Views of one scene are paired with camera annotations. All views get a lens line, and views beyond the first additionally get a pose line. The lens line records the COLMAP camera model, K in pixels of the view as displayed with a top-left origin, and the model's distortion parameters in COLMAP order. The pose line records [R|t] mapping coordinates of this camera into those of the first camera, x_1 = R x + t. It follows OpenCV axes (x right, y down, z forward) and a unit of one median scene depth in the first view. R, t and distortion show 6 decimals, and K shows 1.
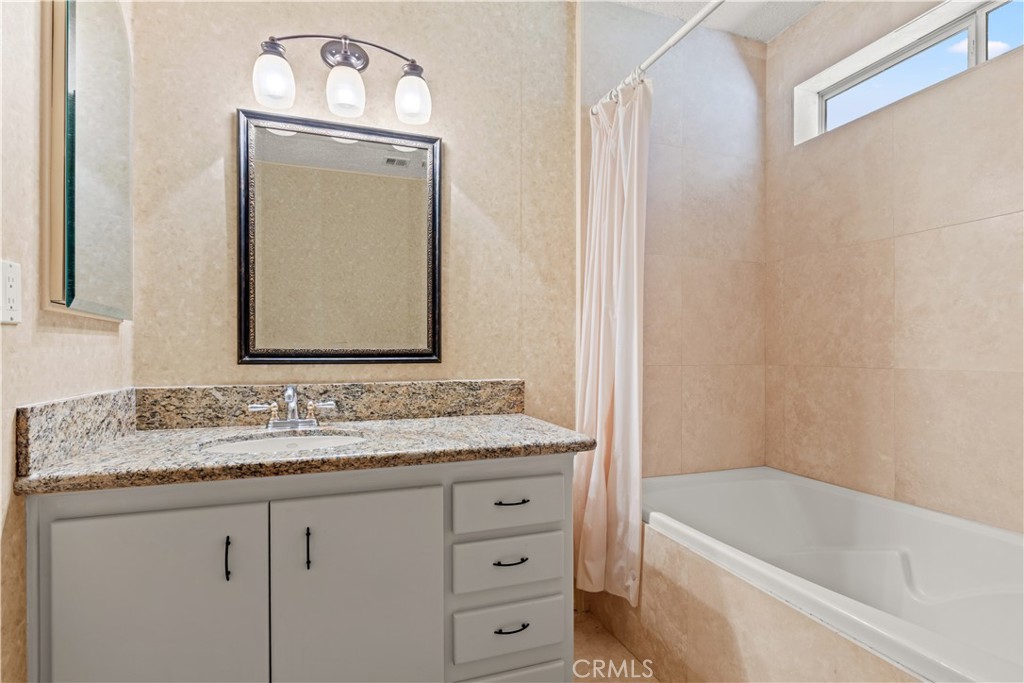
lens RADIAL K [[494.2, 0, 512.4], [0, 494.2, 343.8], [0, 0, 1]] dist [-0.005356, 0.002320]
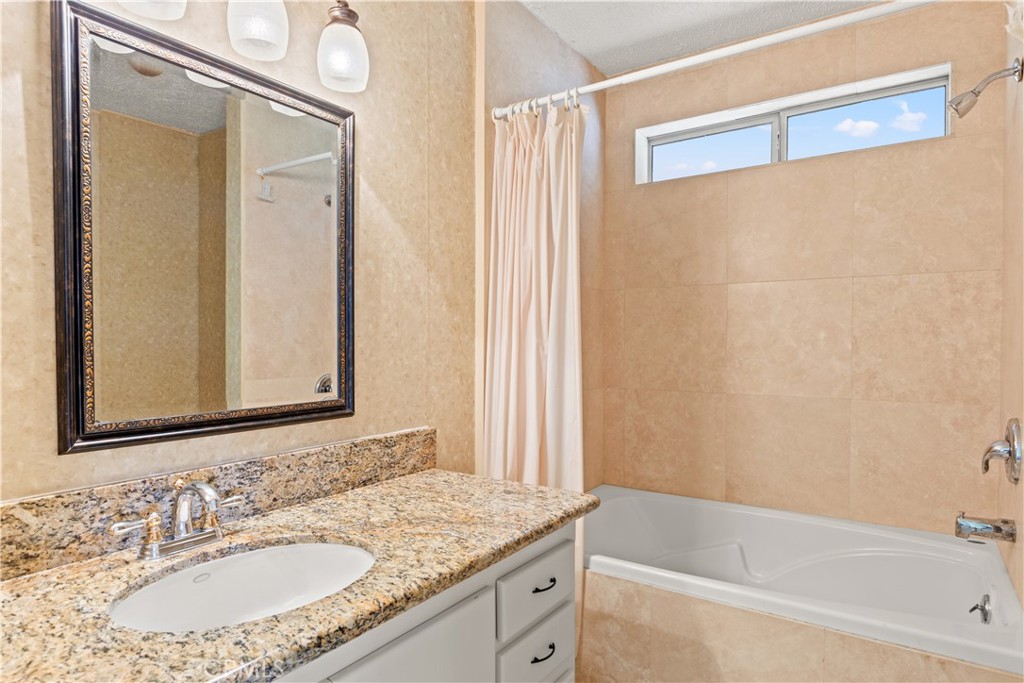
lens RADIAL K [[573.3, 0, 512.3], [0, 573.3, 350.9], [0, 0, 1]] dist [-0.001175, -0.000913]
pose [[0.817338, -0.010147, 0.576069, -0.449600], [-0.004356, 0.999707, 0.023790, -0.082811], [-0.576142, -0.021954, 0.817055, 0.156264]]
